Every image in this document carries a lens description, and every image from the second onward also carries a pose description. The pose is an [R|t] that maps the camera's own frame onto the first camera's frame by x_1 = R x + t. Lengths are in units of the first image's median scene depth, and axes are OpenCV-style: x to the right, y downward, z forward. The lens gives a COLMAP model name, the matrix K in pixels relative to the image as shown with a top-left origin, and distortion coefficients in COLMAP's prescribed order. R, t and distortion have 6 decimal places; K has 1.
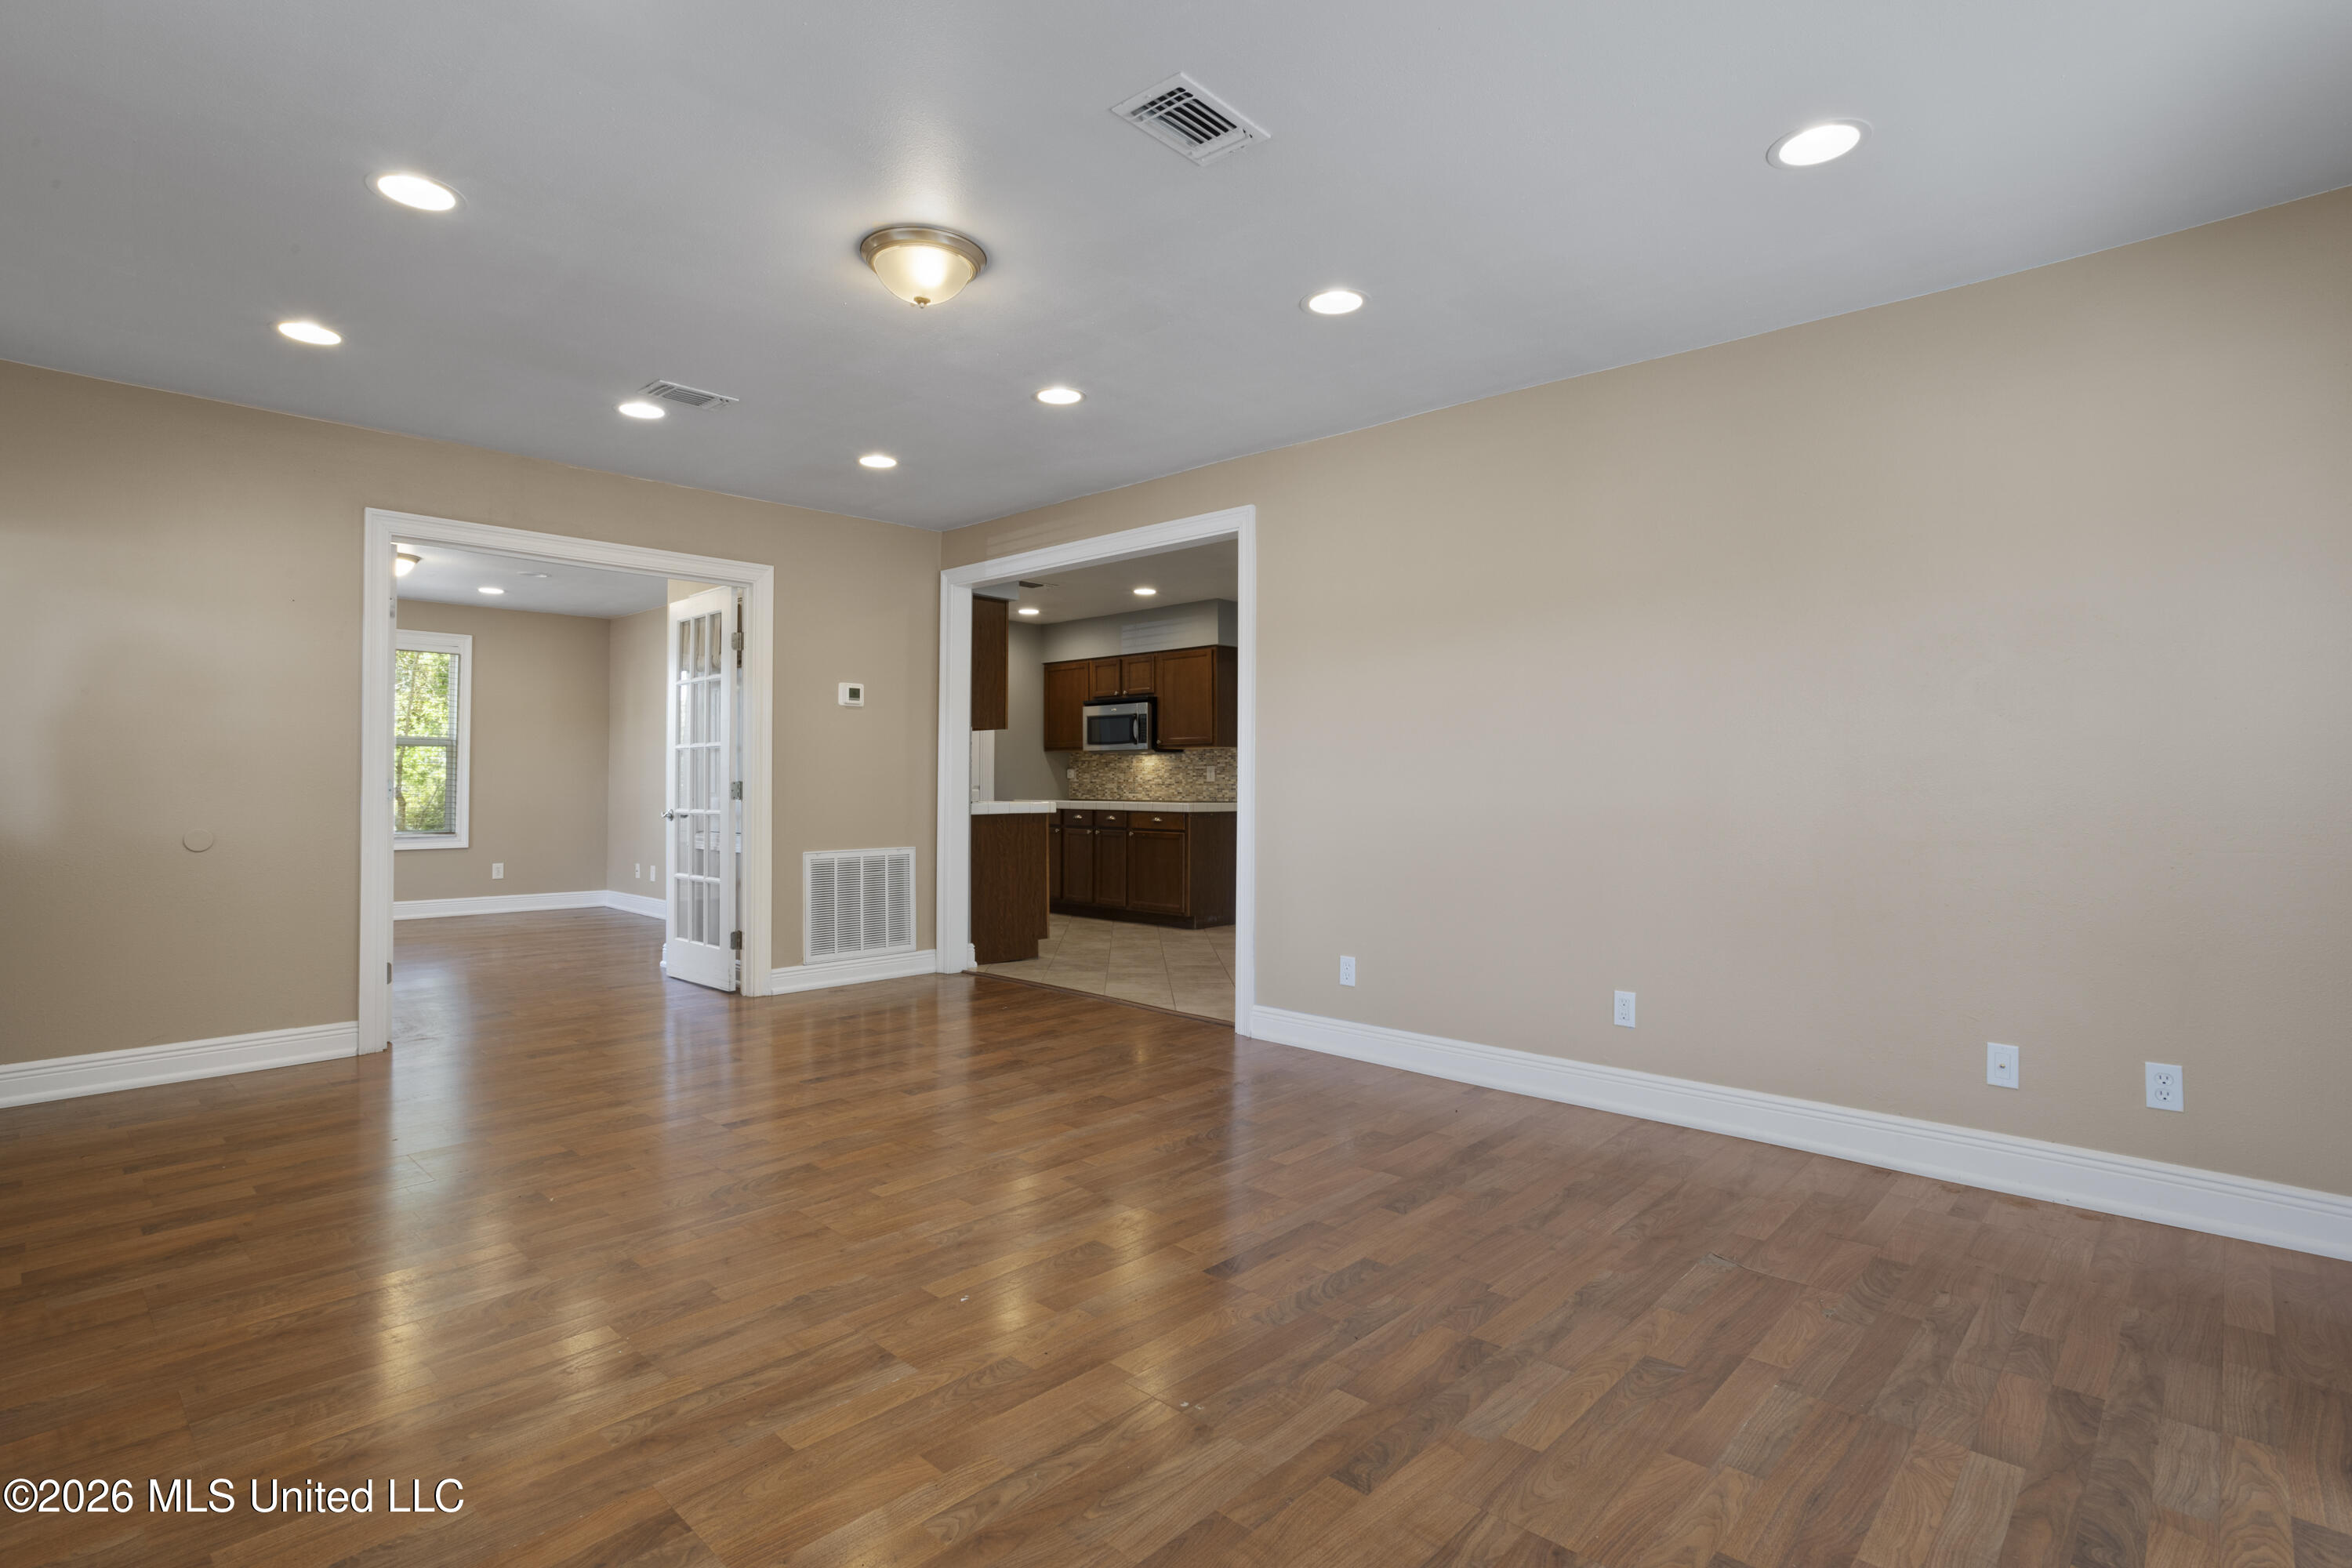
lens RADIAL K [[1144.2, 0, 1171.5], [0, 1144.2, 783.1], [0, 0, 1]] dist [-0.044745, 0.021123]
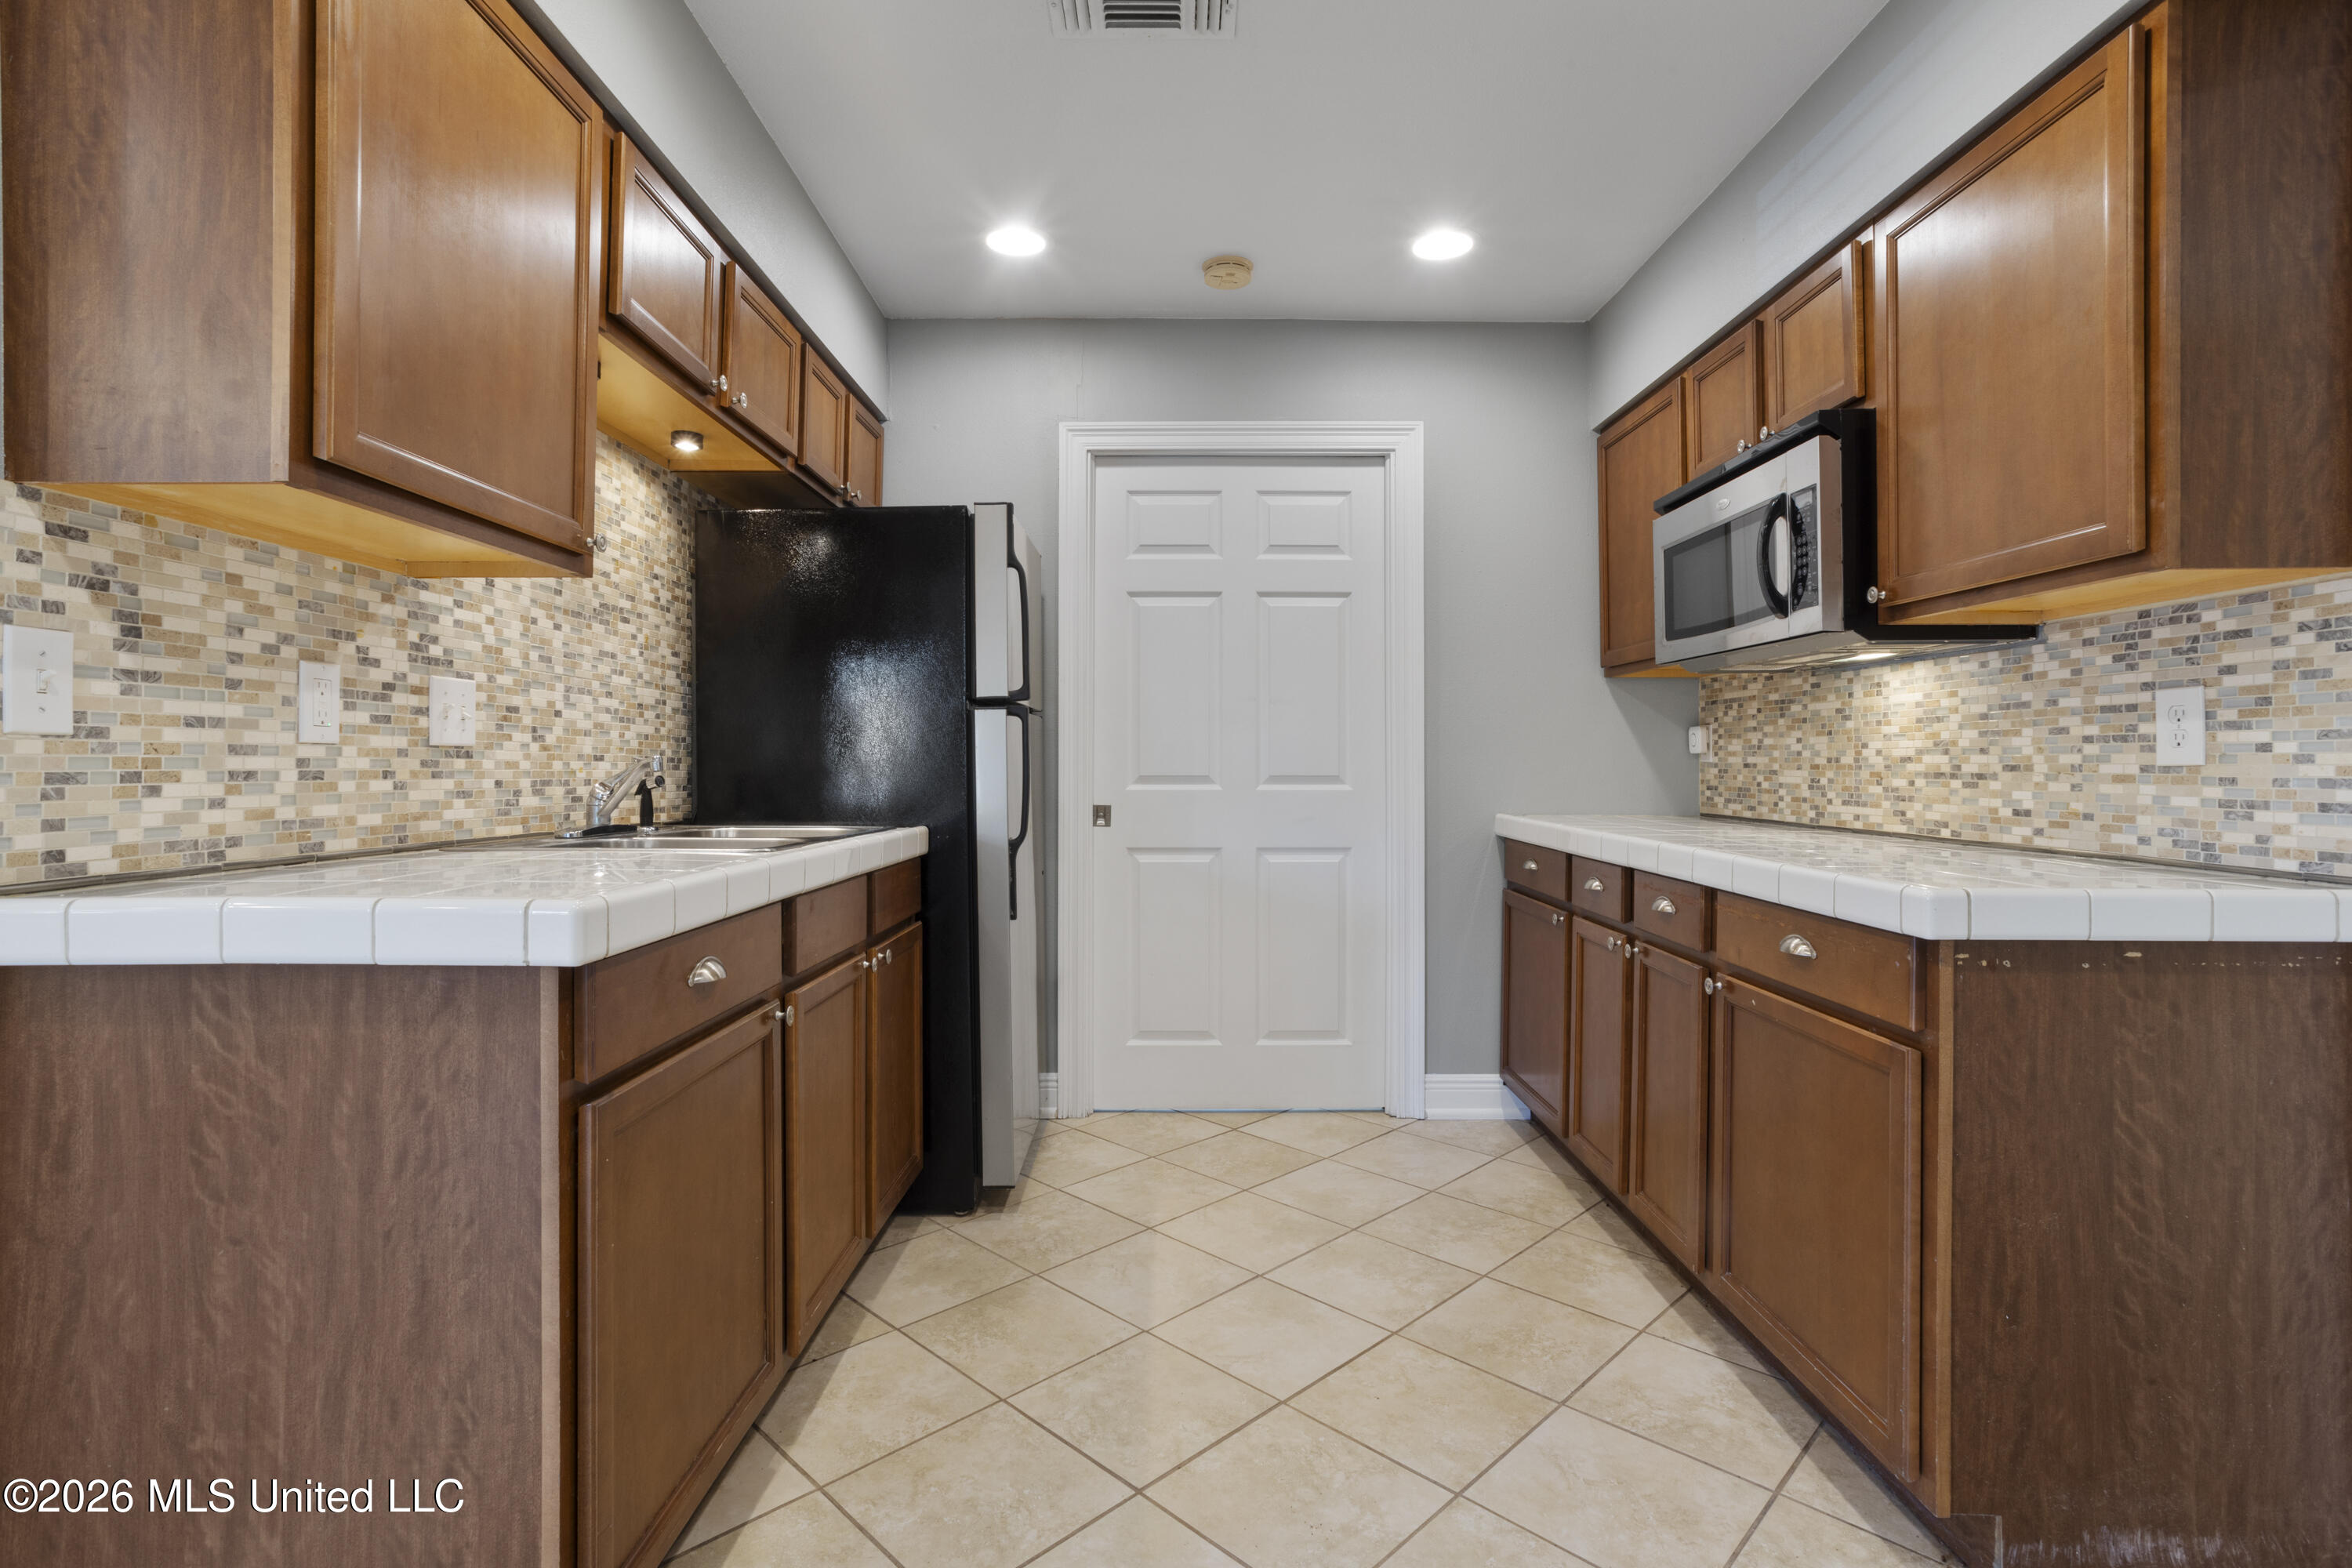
lens RADIAL K [[1125.9, 0, 1167.8], [0, 1125.9, 757.6], [0, 0, 1]] dist [-0.048355, 0.028891]
pose [[0.680953, -0.004809, -0.732311, 0.083374], [0.002923, 0.999988, -0.003849, -0.003584], [0.732321, 0.000481, 0.680959, 1.111821]]
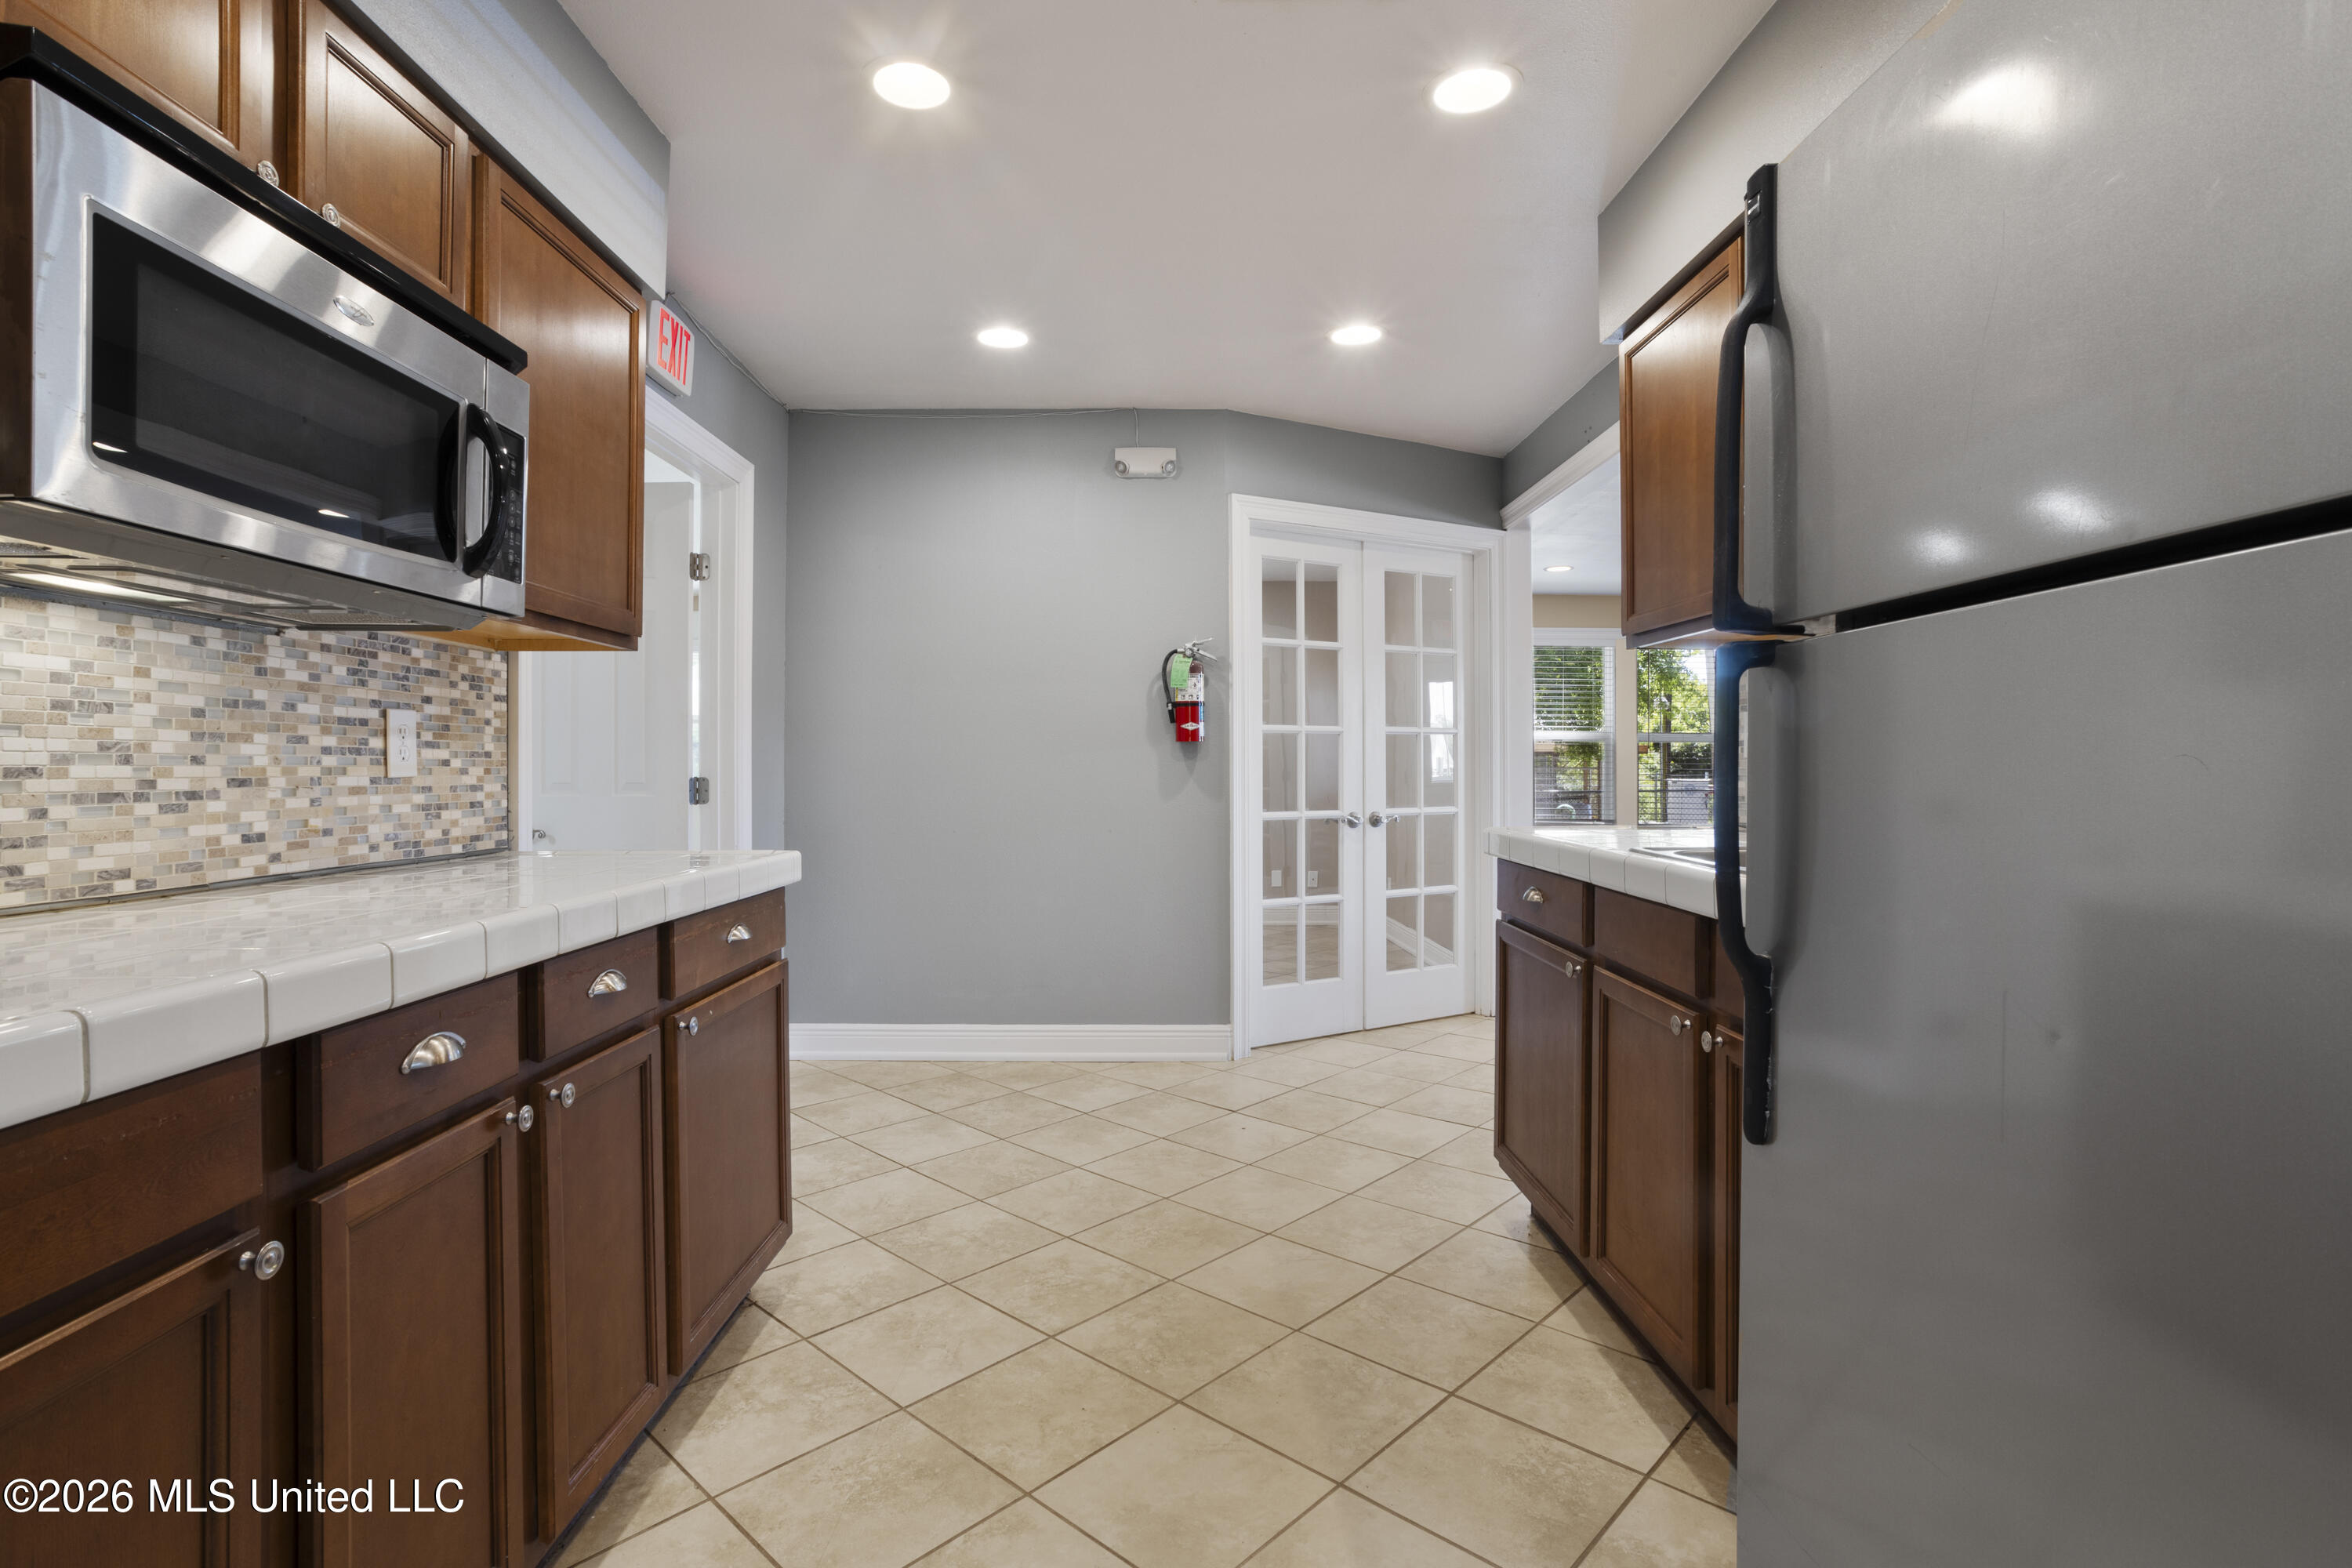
lens RADIAL K [[1125.9, 0, 1167.8], [0, 1125.9, 757.6], [0, 0, 1]] dist [-0.048355, 0.028891]
pose [[-0.699280, 0.006404, 0.714819, -0.356791], [-0.001596, 0.999943, -0.010519, -0.004599], [-0.714846, -0.008496, -0.699230, 1.581259]]
